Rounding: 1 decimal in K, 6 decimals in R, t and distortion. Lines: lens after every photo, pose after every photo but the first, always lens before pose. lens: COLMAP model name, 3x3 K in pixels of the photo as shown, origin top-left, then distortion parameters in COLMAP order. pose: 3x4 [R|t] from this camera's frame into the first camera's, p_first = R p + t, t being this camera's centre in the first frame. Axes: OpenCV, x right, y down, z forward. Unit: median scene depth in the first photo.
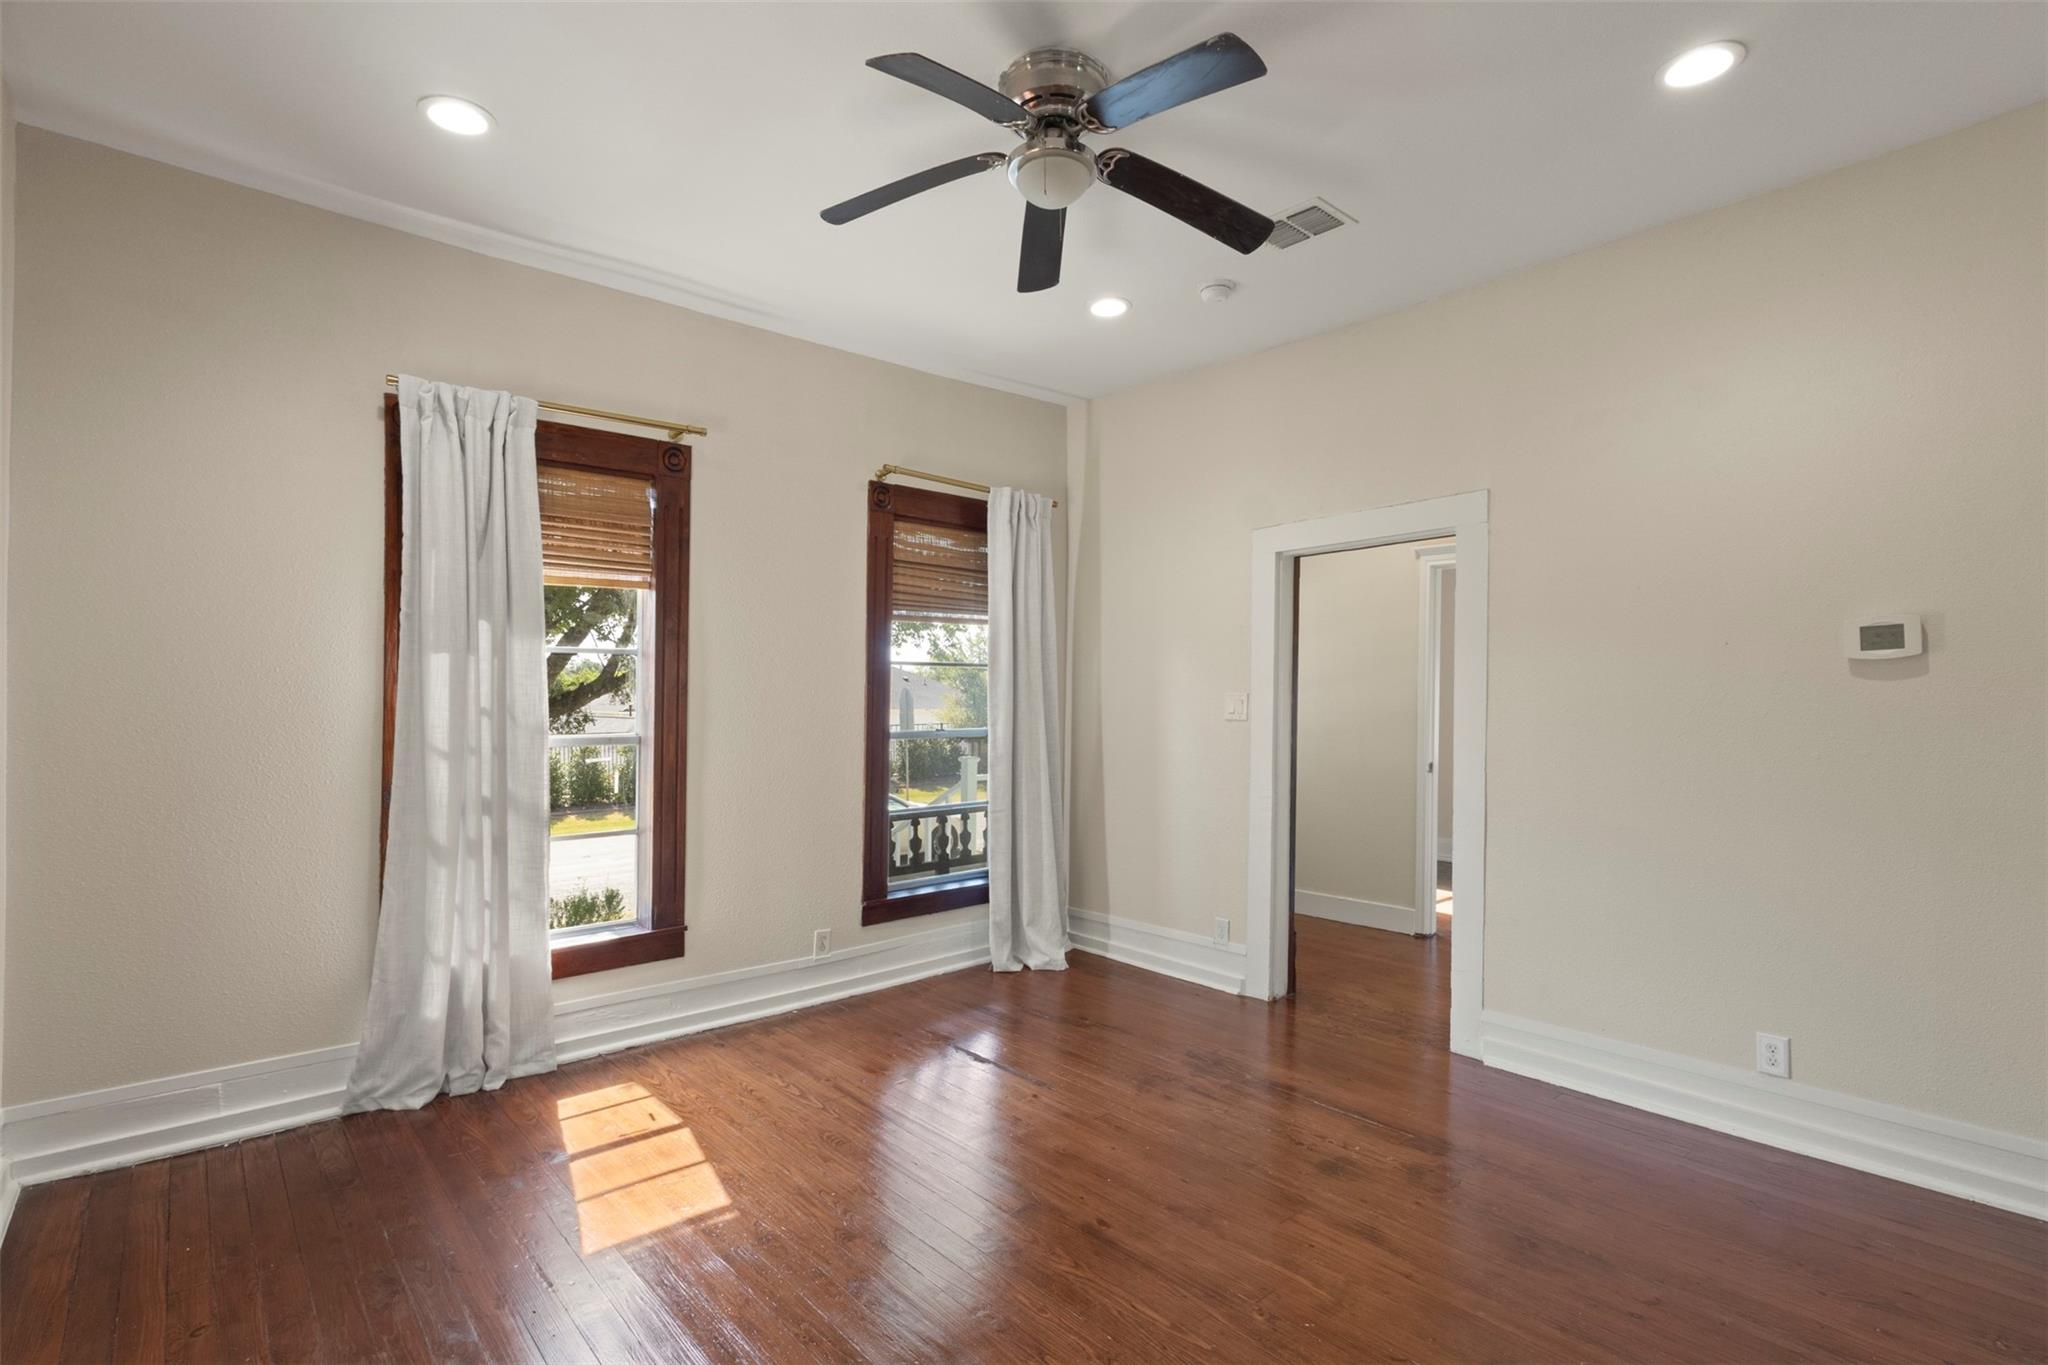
lens RADIAL K [[974.7, 0, 1024.0], [0, 974.7, 682.5], [0, 0, 1]] dist [-0.000091, -0.000122]
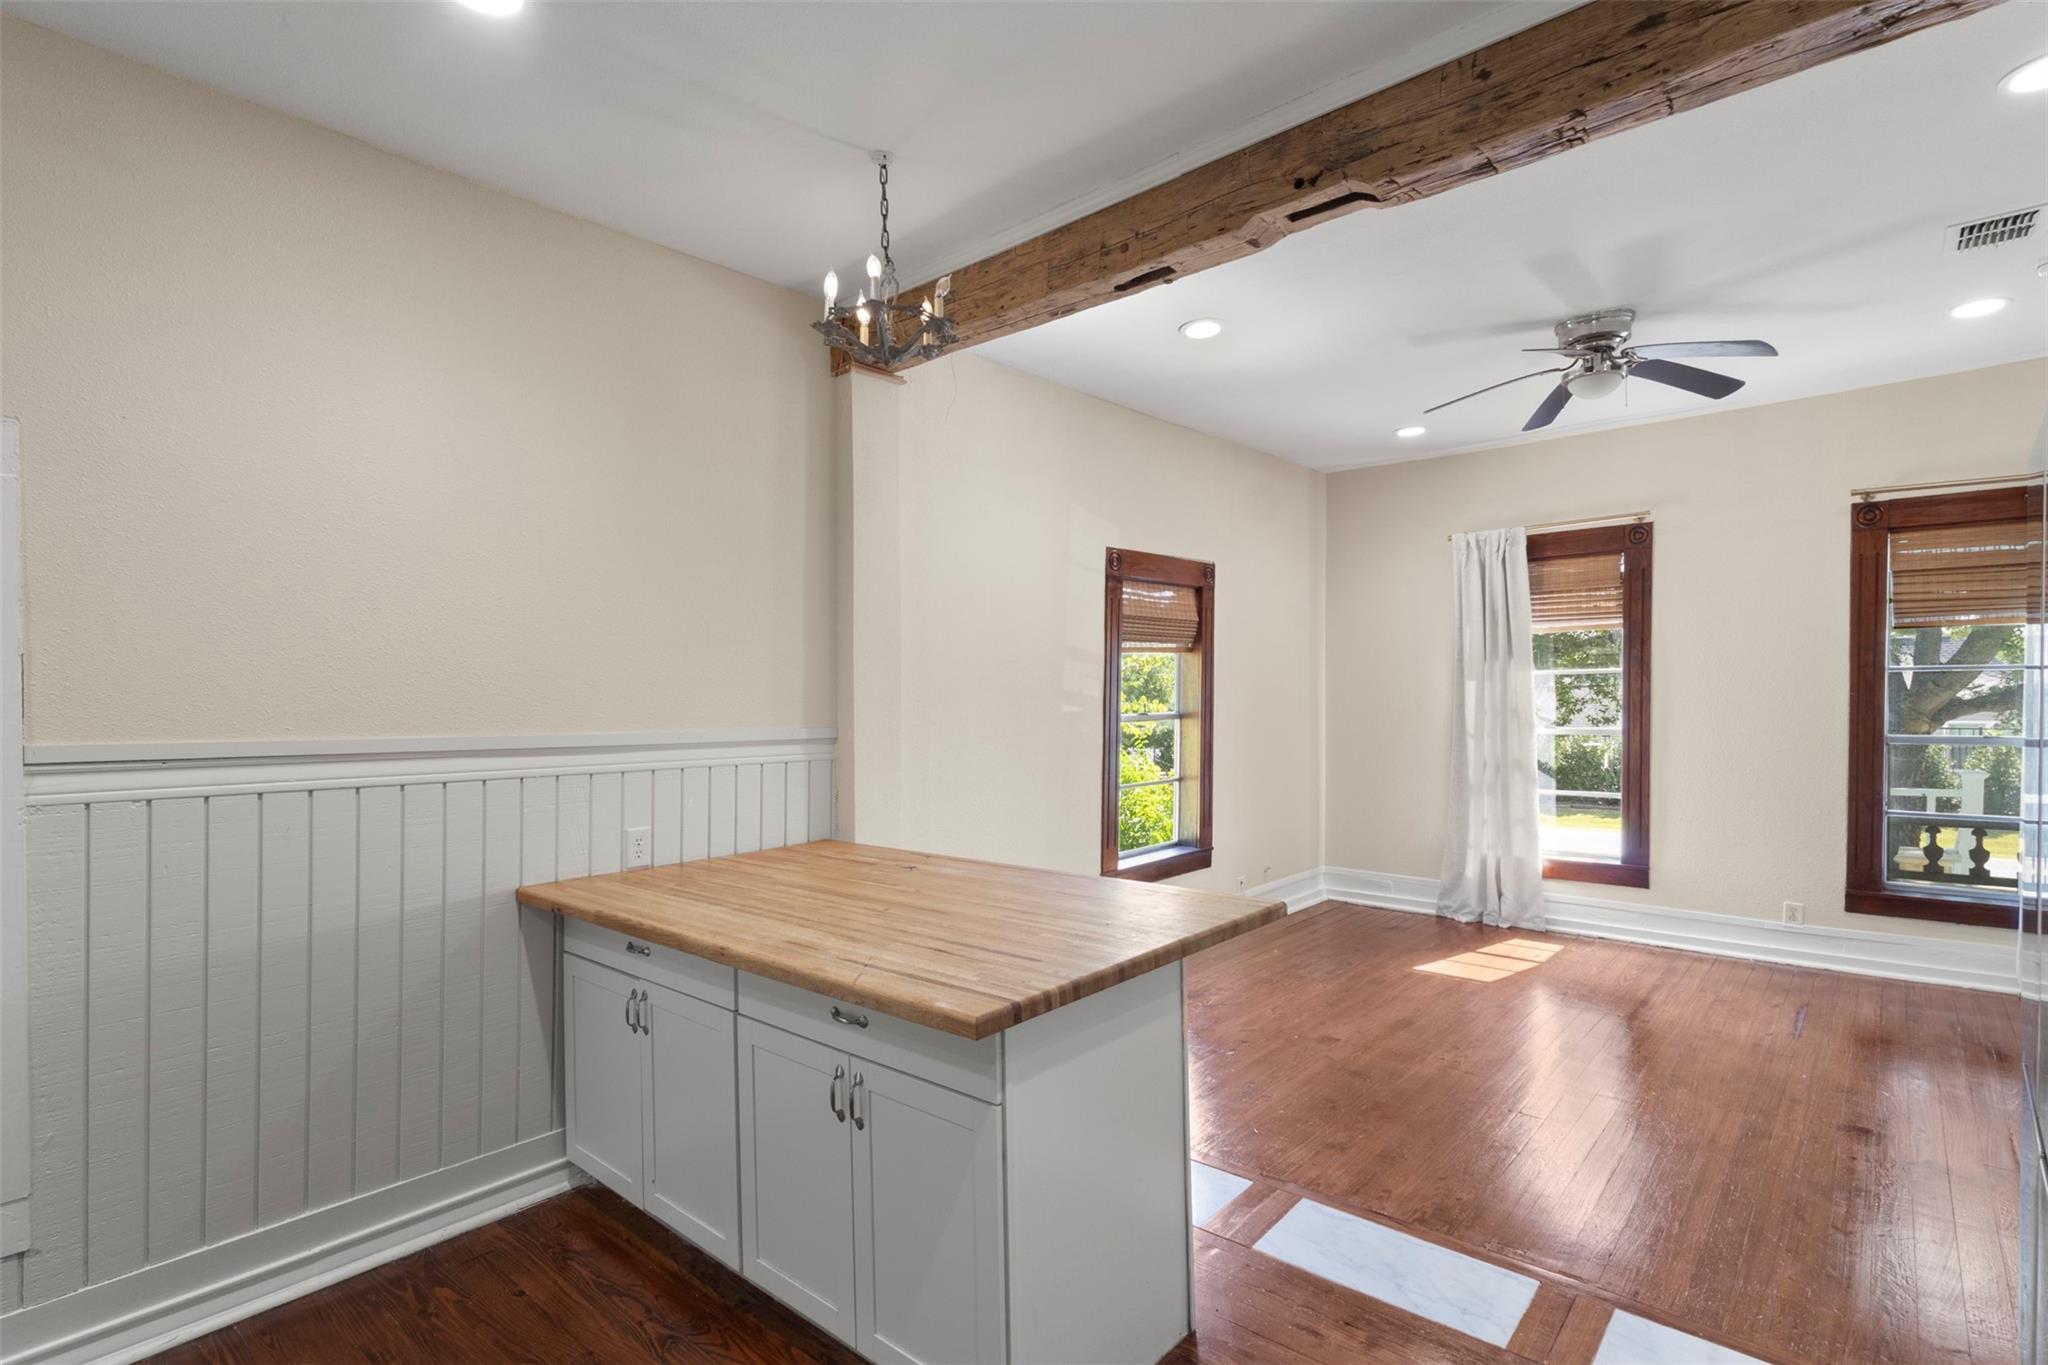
lens RADIAL K [[974.7, 0, 1024.0], [0, 974.7, 682.5], [0, 0, 1]] dist [-0.000091, -0.000122]
pose [[0.120184, -0.016531, -0.992614, 1.024240], [0.010054, 0.999830, -0.015434, -0.003153], [0.992701, -0.008124, 0.120330, -0.053767]]
